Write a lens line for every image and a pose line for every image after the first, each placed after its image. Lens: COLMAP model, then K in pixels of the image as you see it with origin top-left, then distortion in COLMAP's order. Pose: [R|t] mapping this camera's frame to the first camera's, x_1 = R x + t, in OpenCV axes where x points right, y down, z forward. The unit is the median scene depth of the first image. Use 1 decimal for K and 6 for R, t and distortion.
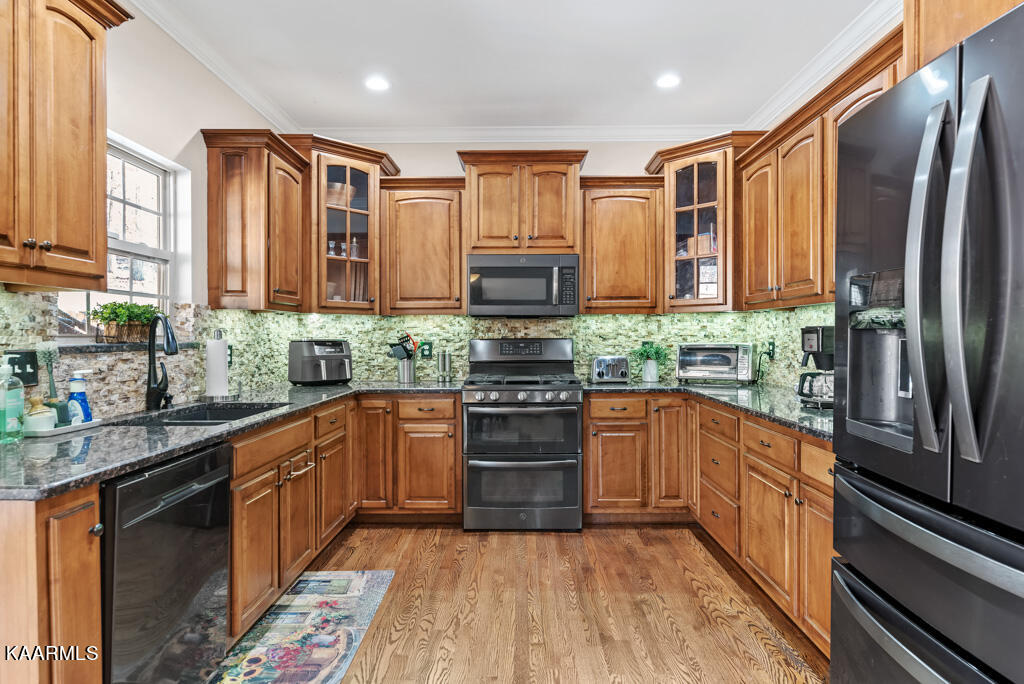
lens RADIAL K [[593.3, 0, 510.4], [0, 593.3, 339.6], [0, 0, 1]] dist [-0.003622, -0.000377]
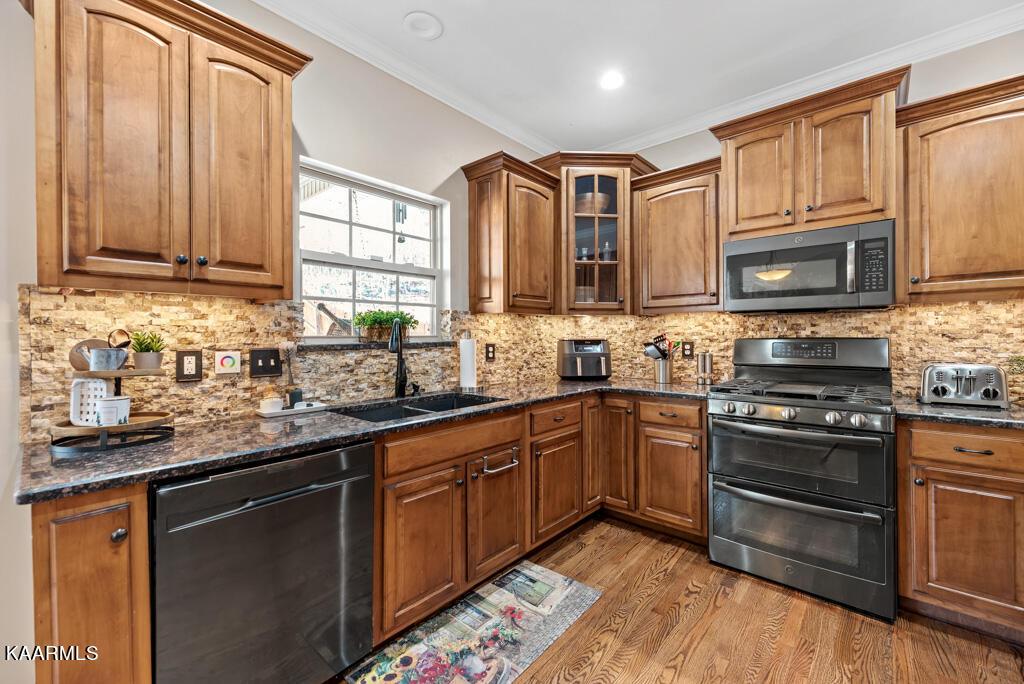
lens RADIAL K [[415.4, 0, 515.8], [0, 415.4, 336.7], [0, 0, 1]] dist [-0.002854, -0.000035]
pose [[0.759672, -0.001380, -0.650305, 0.101515], [0.000504, 0.999999, -0.001534, -0.003298], [0.650307, 0.000838, 0.759671, 0.361421]]
